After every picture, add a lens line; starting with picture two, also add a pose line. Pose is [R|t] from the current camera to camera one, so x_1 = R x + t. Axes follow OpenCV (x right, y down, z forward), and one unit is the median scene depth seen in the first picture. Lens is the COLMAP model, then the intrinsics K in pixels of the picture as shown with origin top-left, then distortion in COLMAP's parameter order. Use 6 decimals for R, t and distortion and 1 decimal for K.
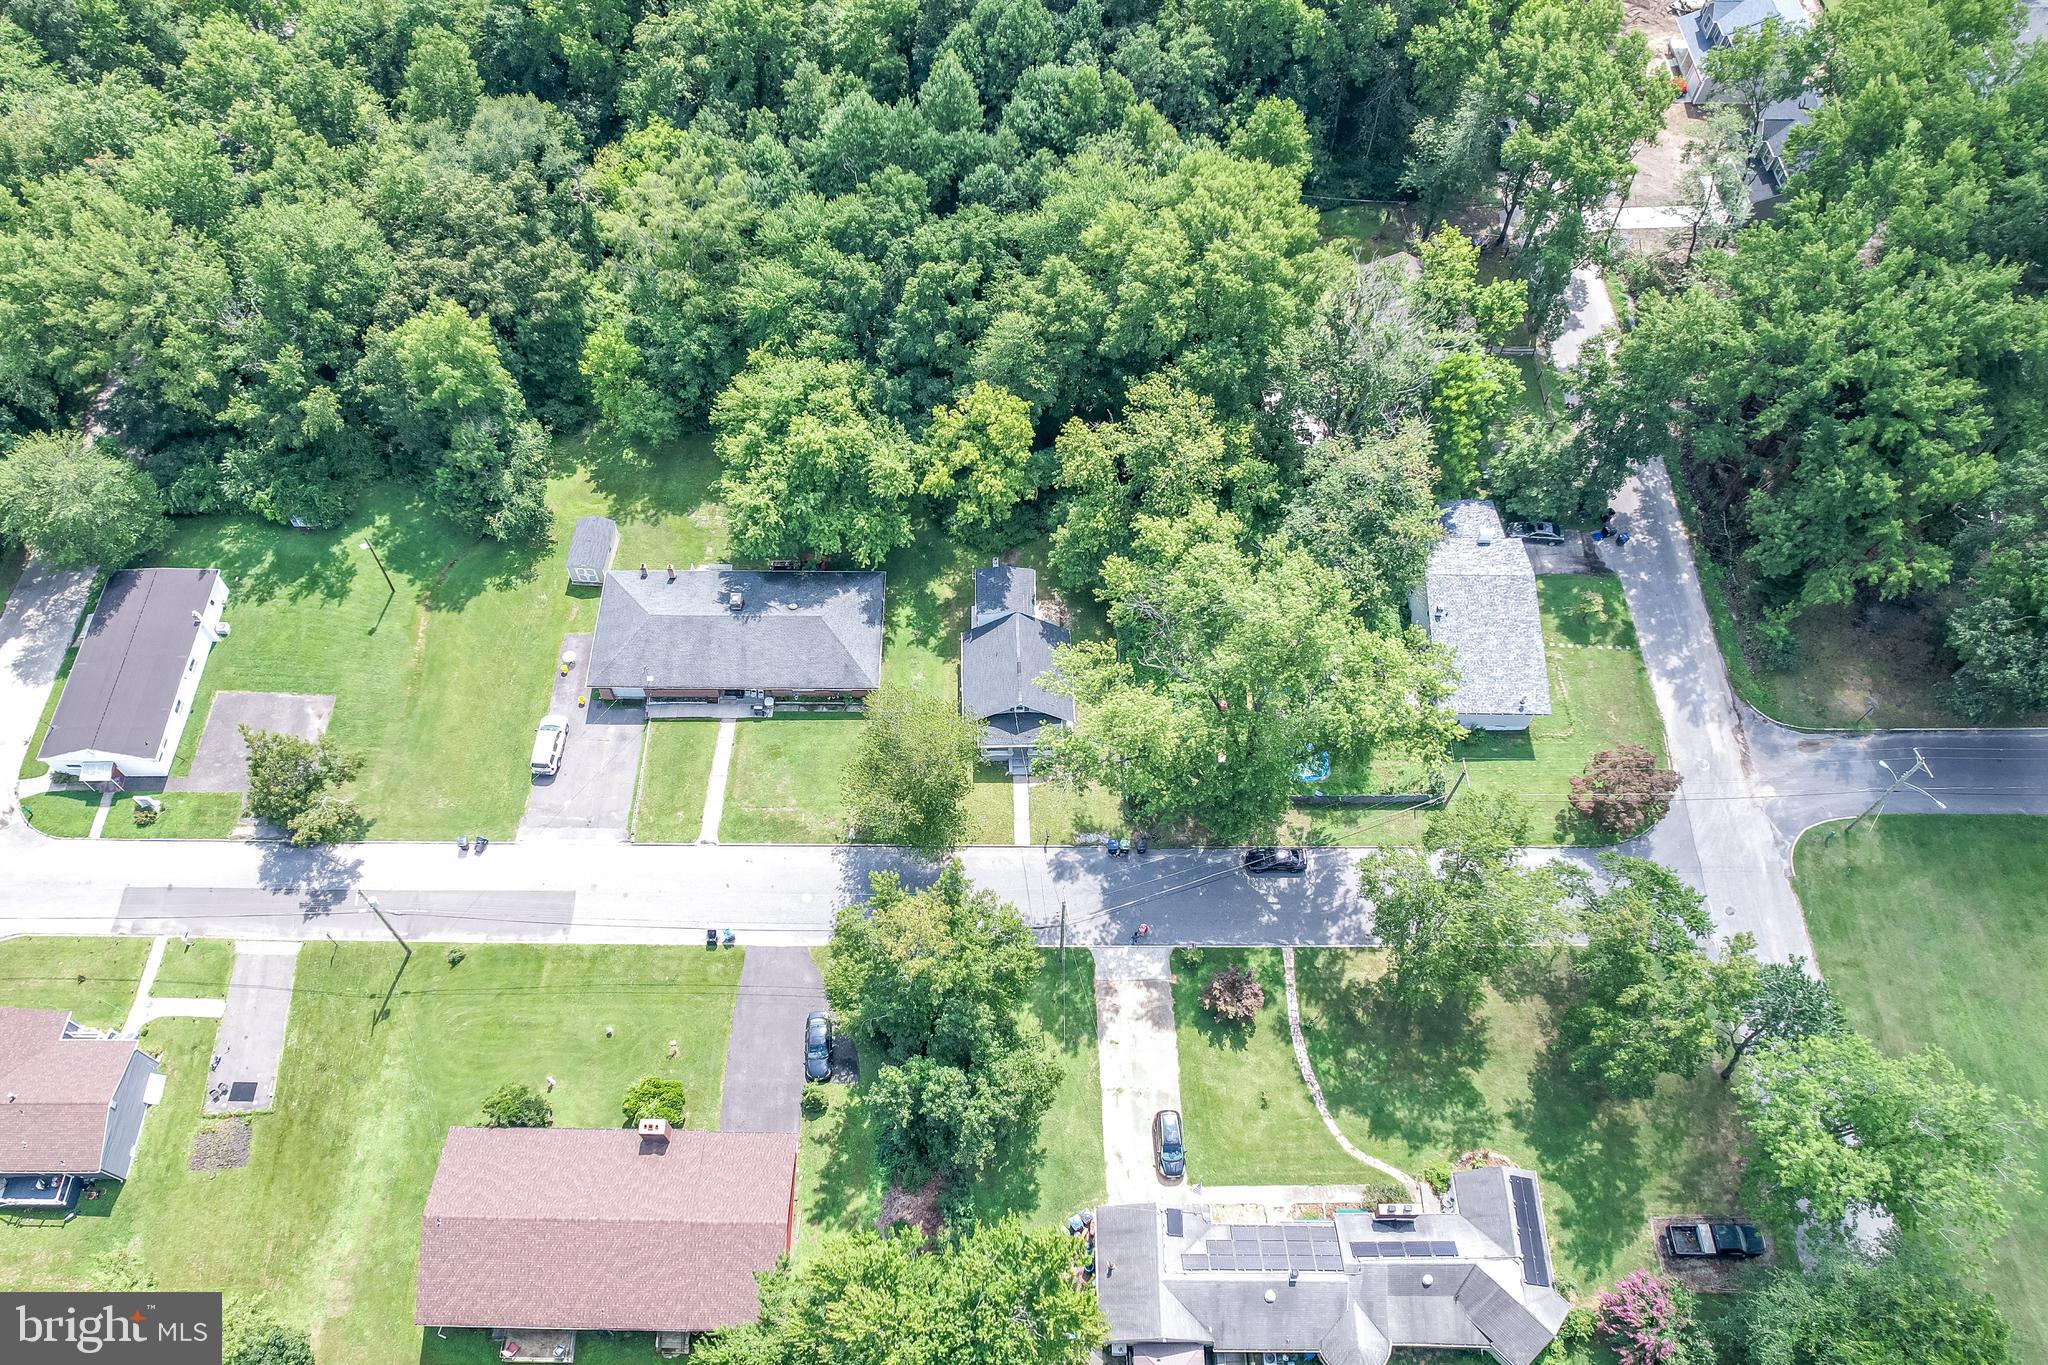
lens RADIAL K [[1449.0, 0, 976.6], [0, 1449.0, 684.5], [0, 0, 1]] dist [-0.027124, -0.006617]
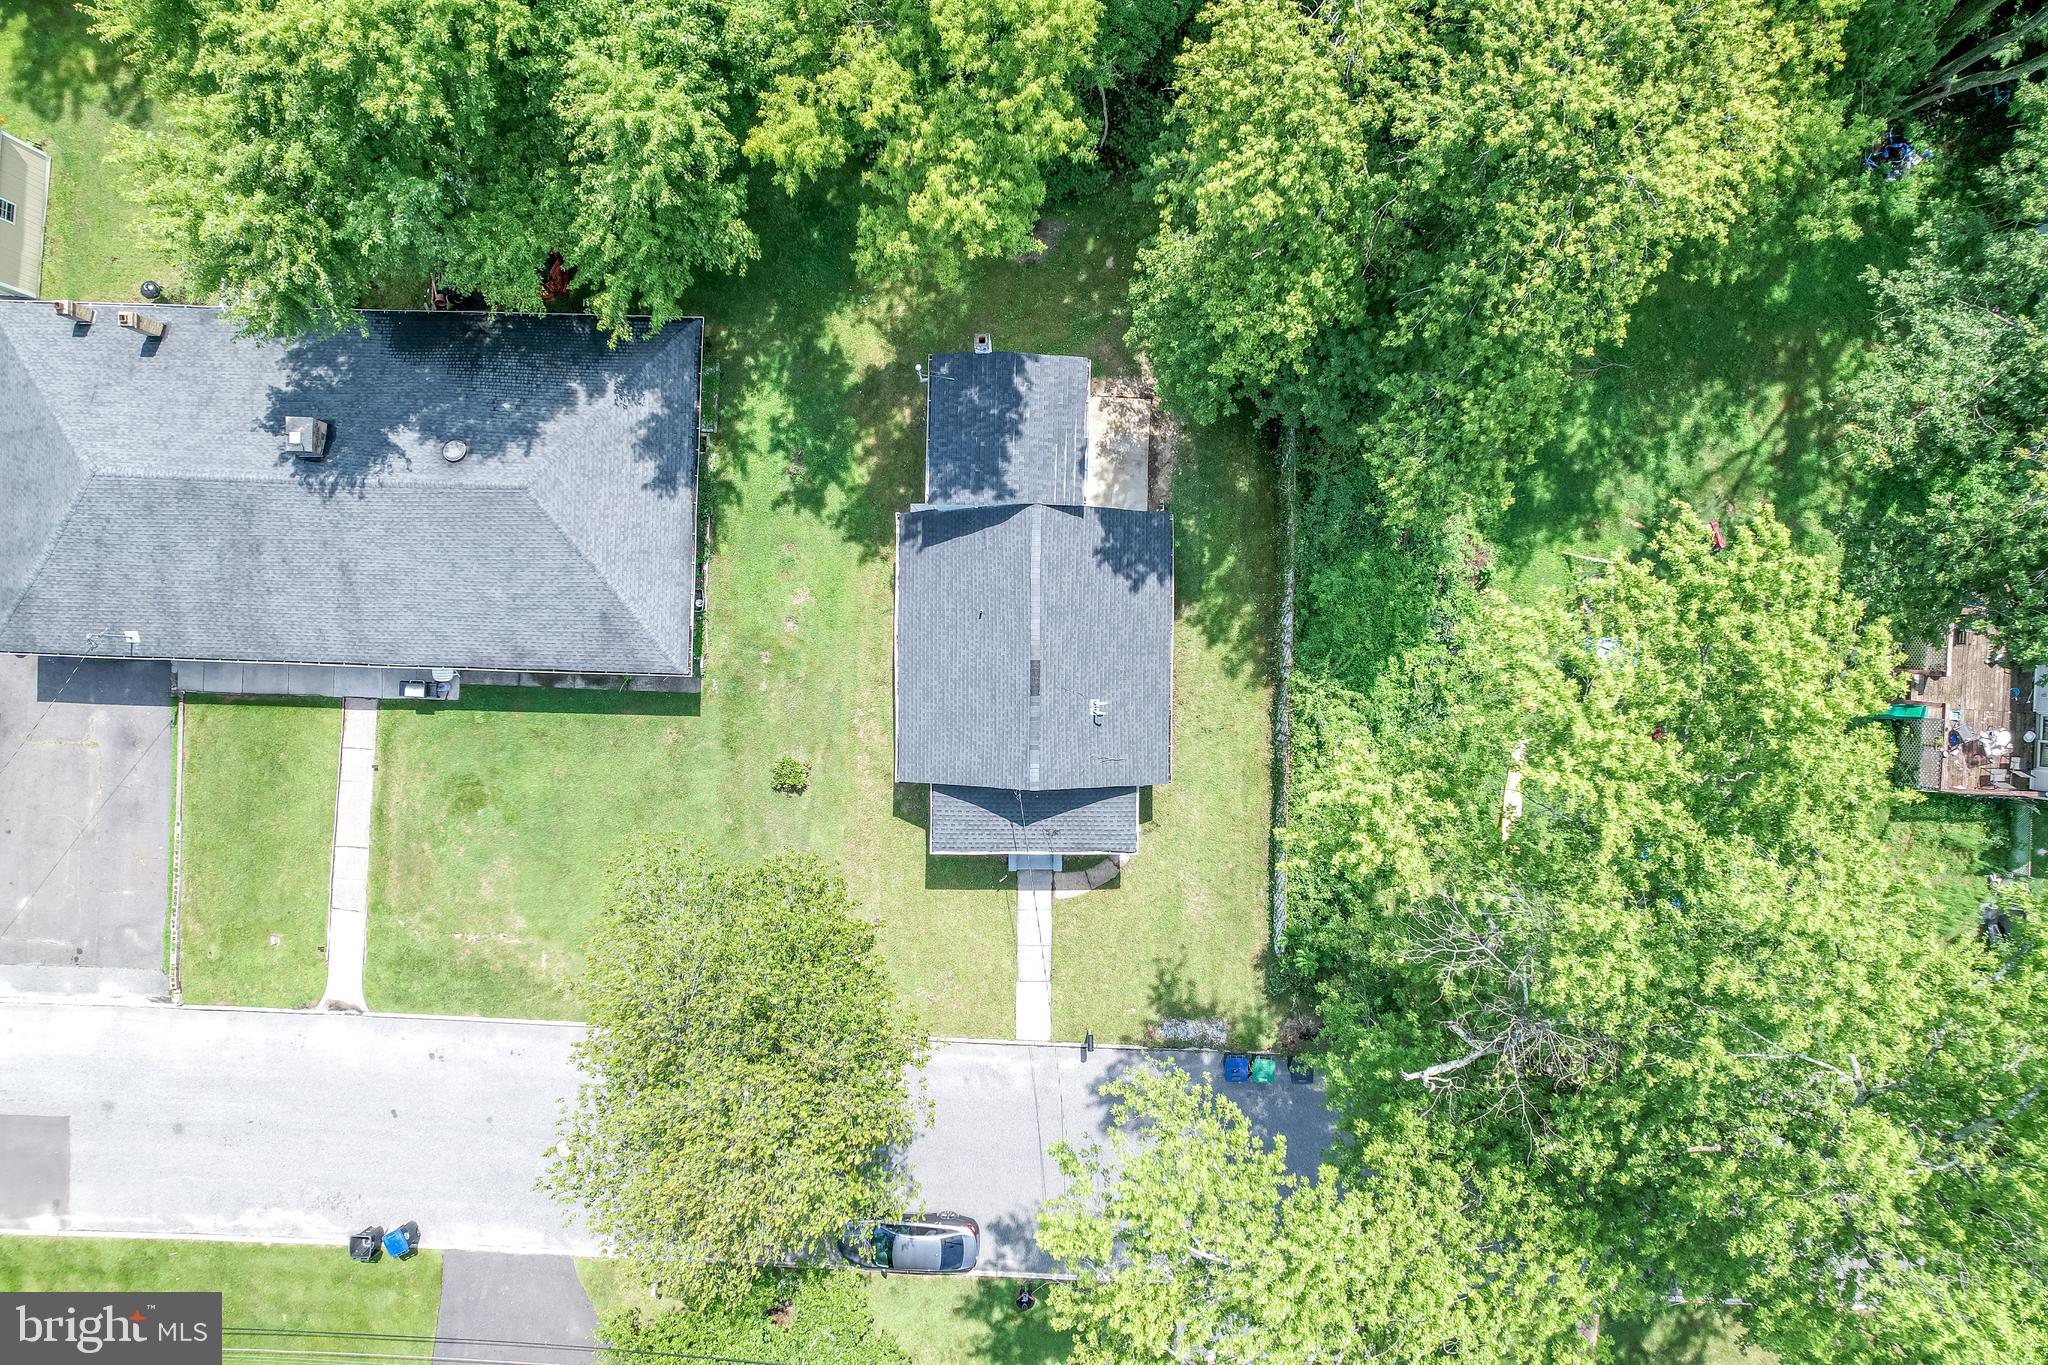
lens RADIAL K [[1300.2, 0, 1031.3], [0, 1300.2, 676.1], [0, 0, 1]] dist [-0.038054, 0.030813]
pose [[0.999682, 0.022290, -0.011773, 0.032046], [-0.012430, 0.842205, 0.539014, -0.194611], [0.021930, -0.538696, 0.842215, 0.702083]]
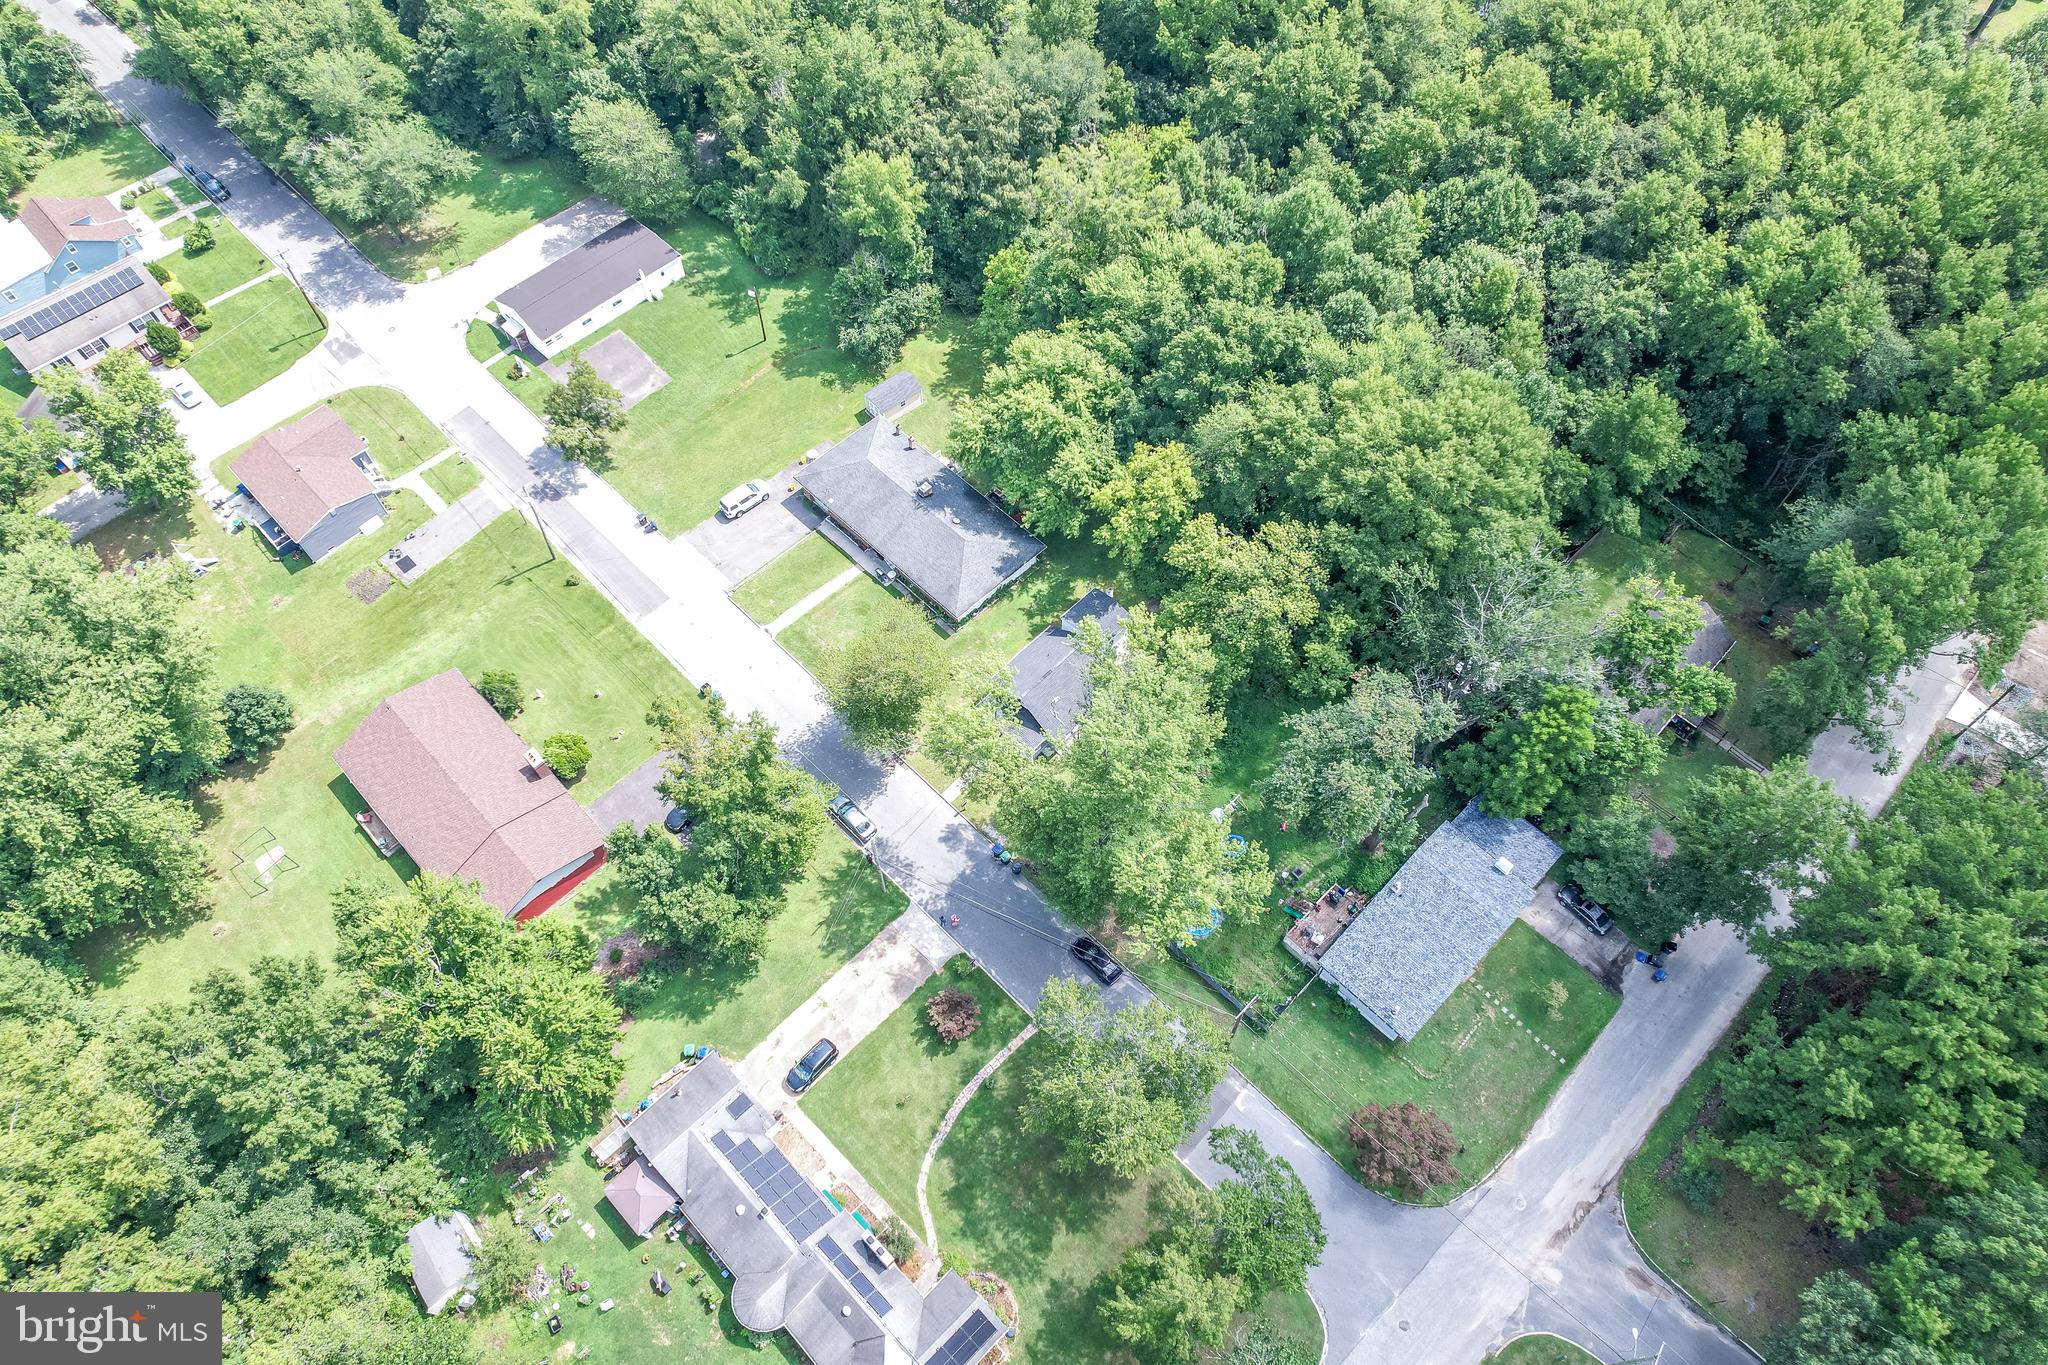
lens RADIAL K [[1300.2, 0, 1028.1], [0, 1300.2, 675.6], [0, 0, 1]] dist [-0.038054, 0.030813]
pose [[0.717344, 0.600990, -0.352462, 0.360950], [-0.597701, 0.790790, 0.131927, -0.129988], [0.358010, 0.116030, 0.926480, 0.080444]]
